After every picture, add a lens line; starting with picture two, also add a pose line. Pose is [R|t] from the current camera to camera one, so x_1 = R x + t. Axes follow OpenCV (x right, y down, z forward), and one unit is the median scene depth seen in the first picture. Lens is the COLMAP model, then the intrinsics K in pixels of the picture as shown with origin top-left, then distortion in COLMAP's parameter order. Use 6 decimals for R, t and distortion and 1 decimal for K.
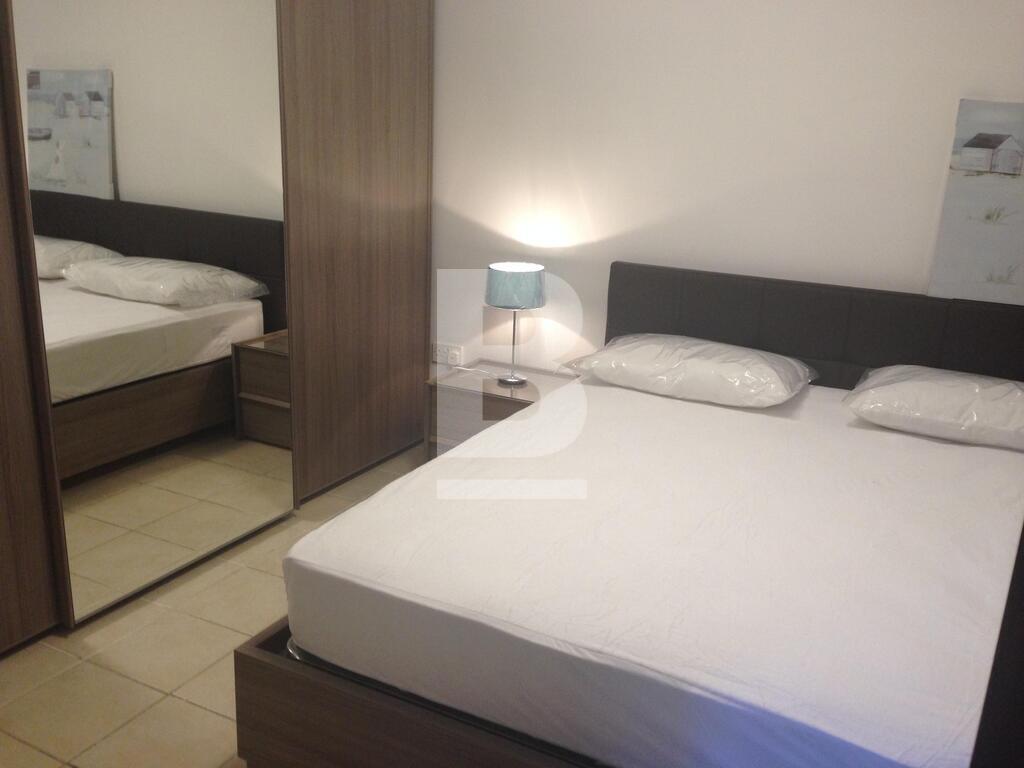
lens RADIAL K [[948.3, 0, 512.0], [0, 948.3, 384.0], [0, 0, 1]] dist [0.176914, -0.331335]
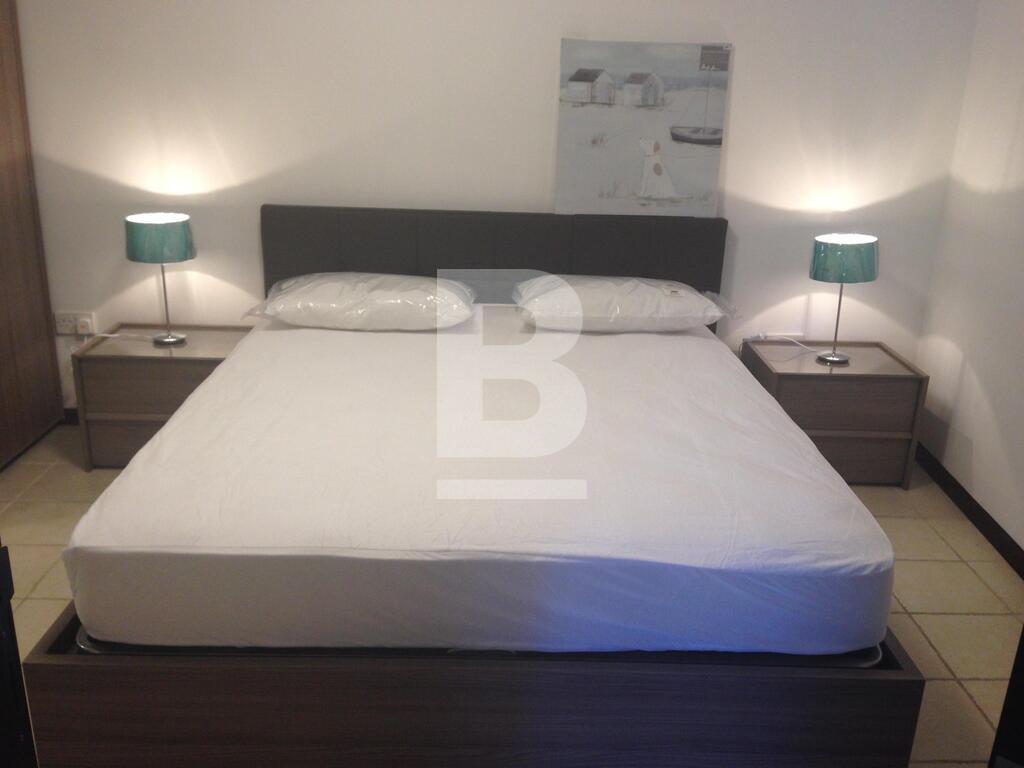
lens RADIAL K [[955.3, 0, 512.0], [0, 955.3, 384.0], [0, 0, 1]] dist [0.073065, -0.004002]
pose [[0.882923, -0.161861, 0.440737, -0.158516], [0.137783, 0.986692, 0.086344, 0.003931], [-0.448847, -0.015509, 0.893474, -0.003055]]
